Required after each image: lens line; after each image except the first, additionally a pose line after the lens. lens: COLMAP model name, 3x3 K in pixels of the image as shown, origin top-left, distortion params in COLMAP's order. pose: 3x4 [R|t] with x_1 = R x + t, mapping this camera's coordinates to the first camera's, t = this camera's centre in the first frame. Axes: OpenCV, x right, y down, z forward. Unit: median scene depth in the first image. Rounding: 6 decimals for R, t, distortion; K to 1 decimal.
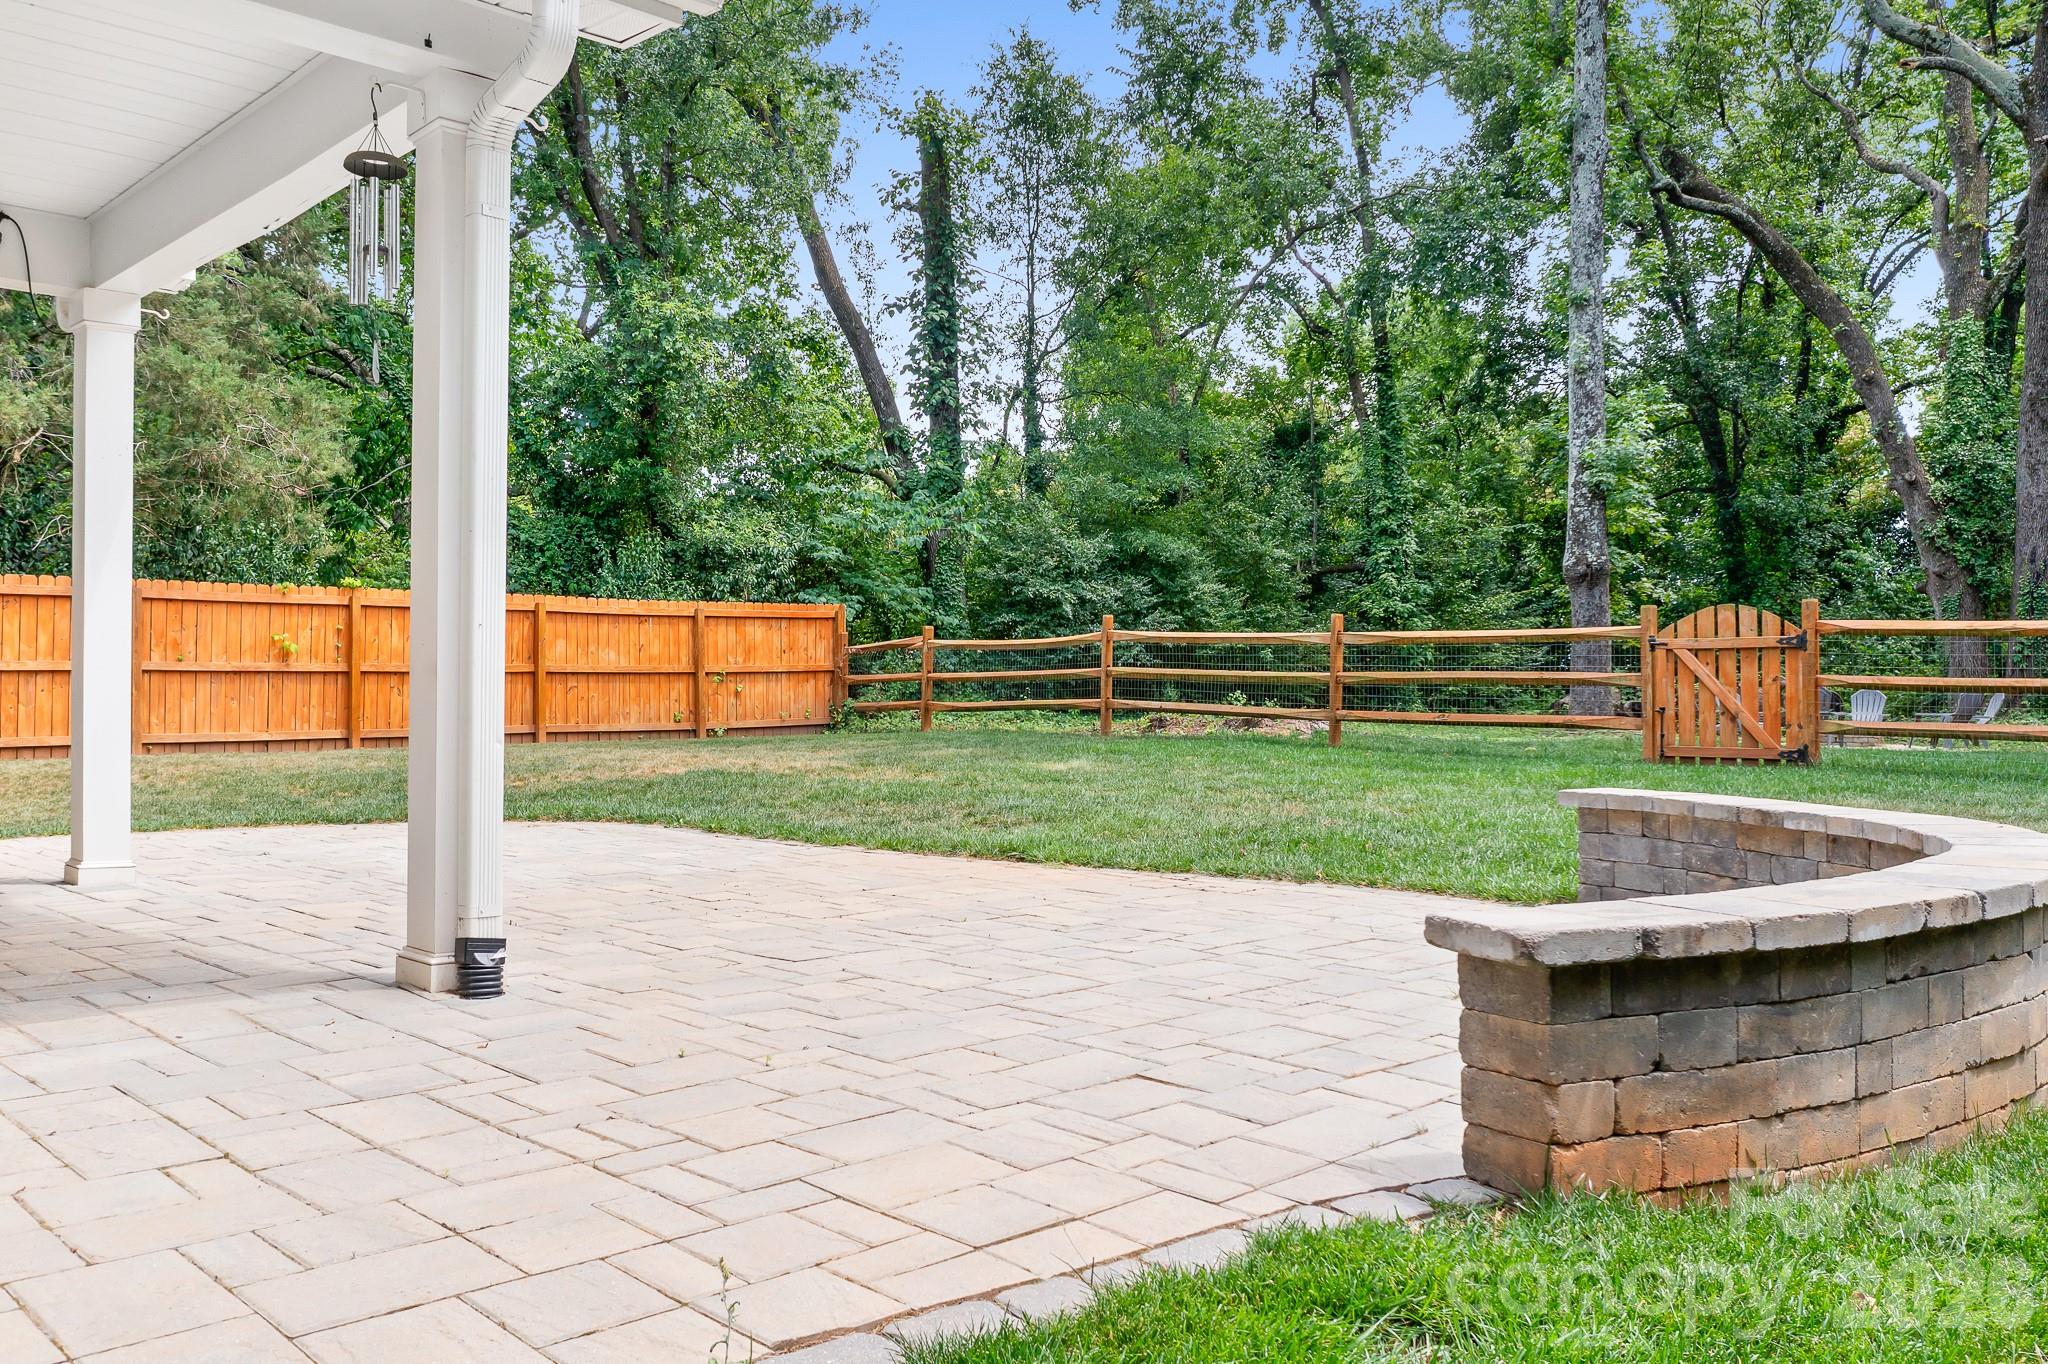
lens RADIAL K [[1635.9, 0, 1021.6], [0, 1635.9, 682.6], [0, 0, 1]] dist [-0.017556, 0.007966]
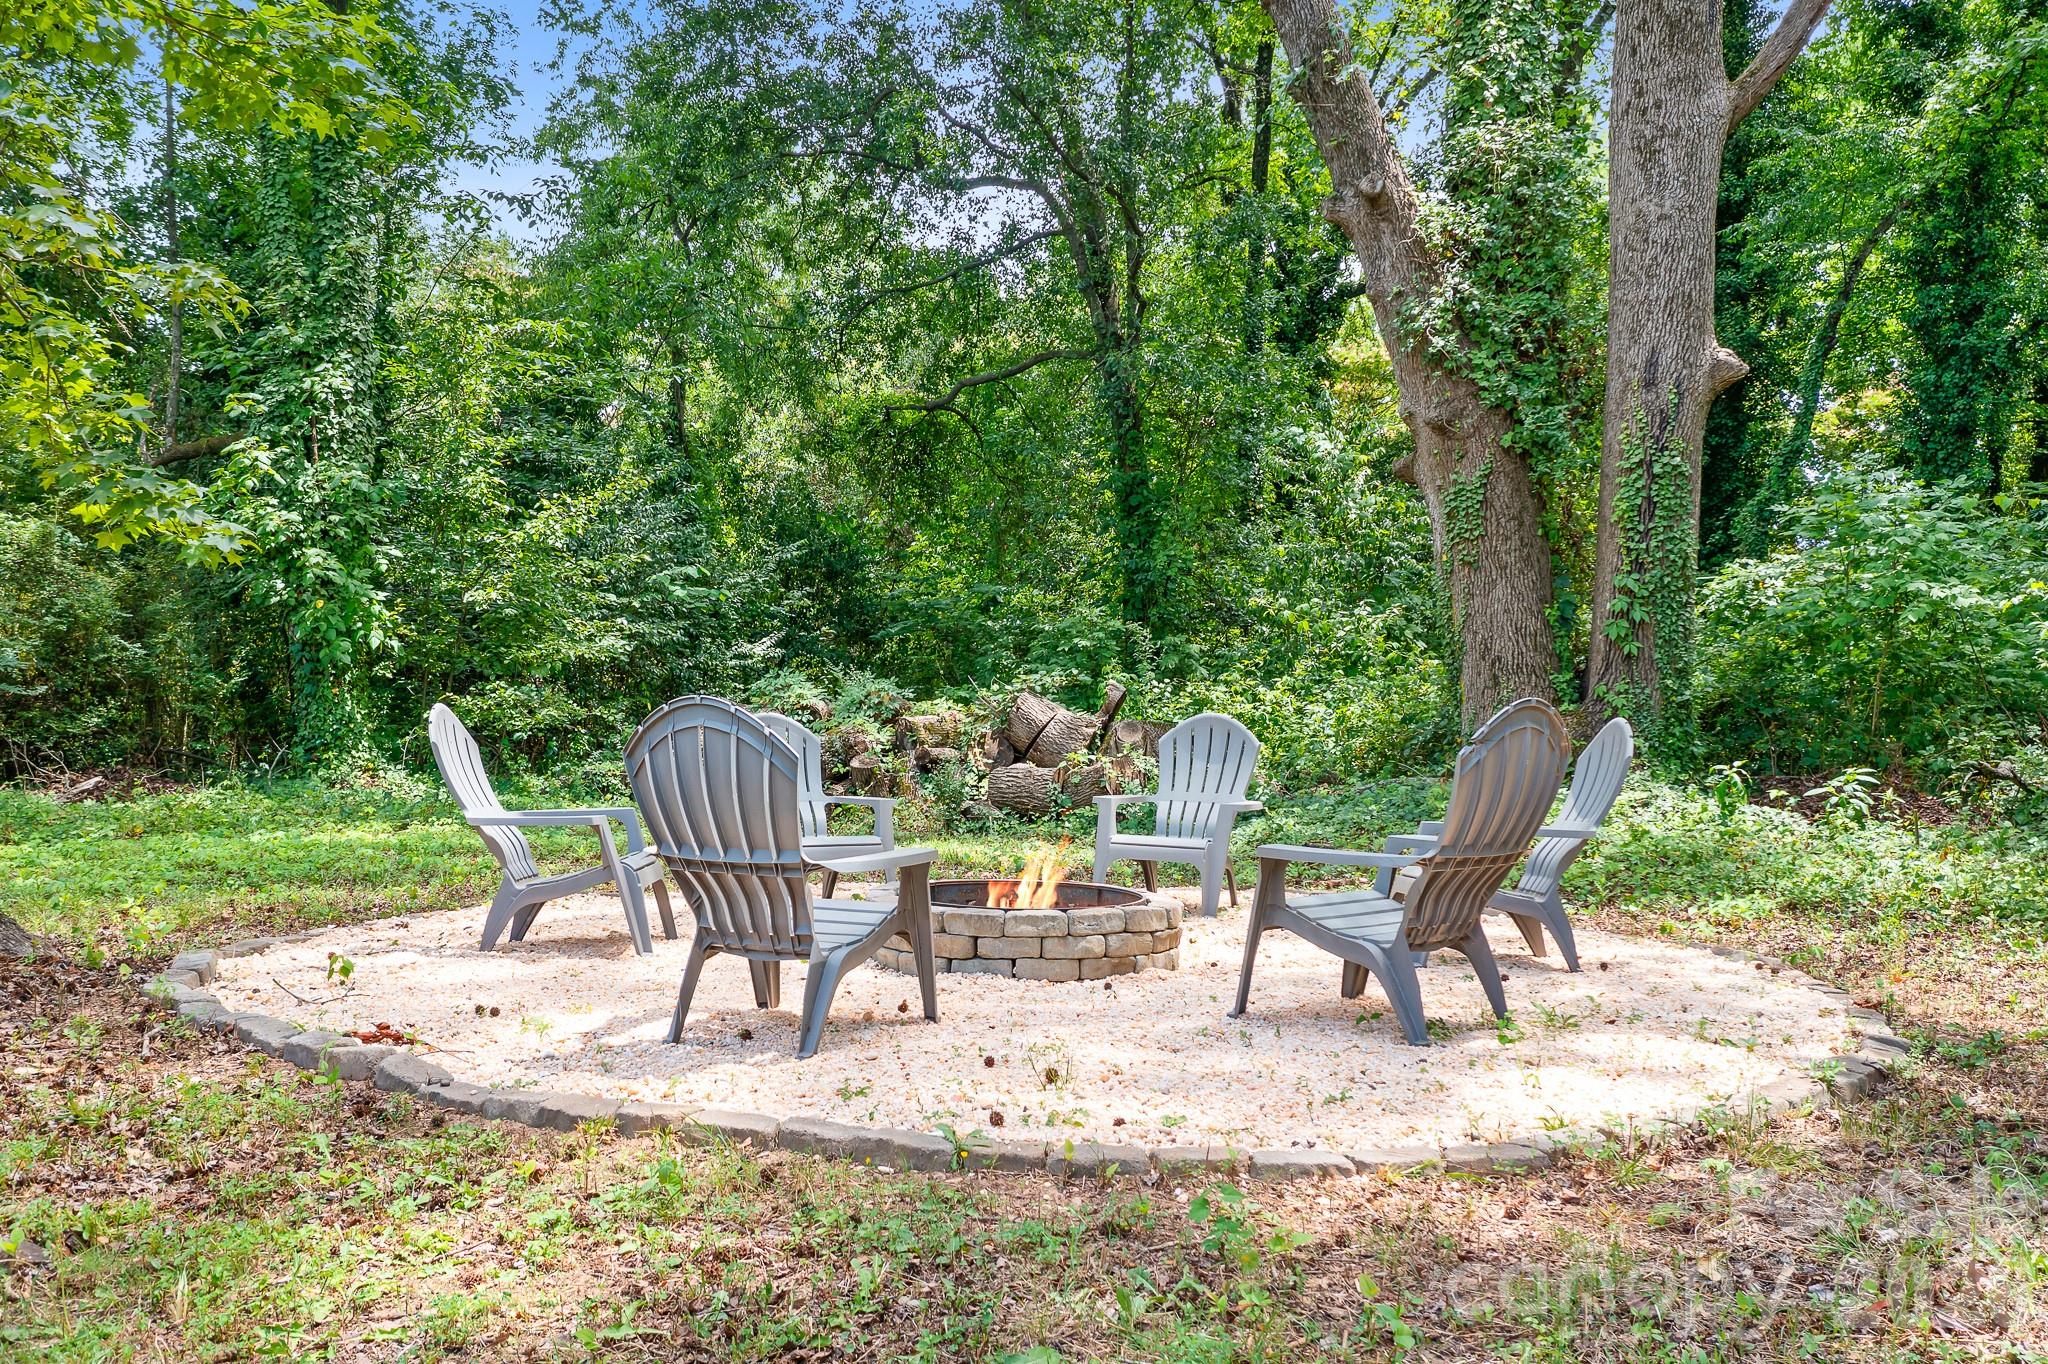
lens RADIAL K [[1635.9, 0, 1025.3], [0, 1635.9, 680.7], [0, 0, 1]] dist [-0.017556, 0.007966]
pose [[0.970514, -0.008616, 0.240891, 0.365625], [0.009130, 0.999958, -0.001015, -0.003161], [-0.240872, 0.003185, 0.970552, 0.630935]]
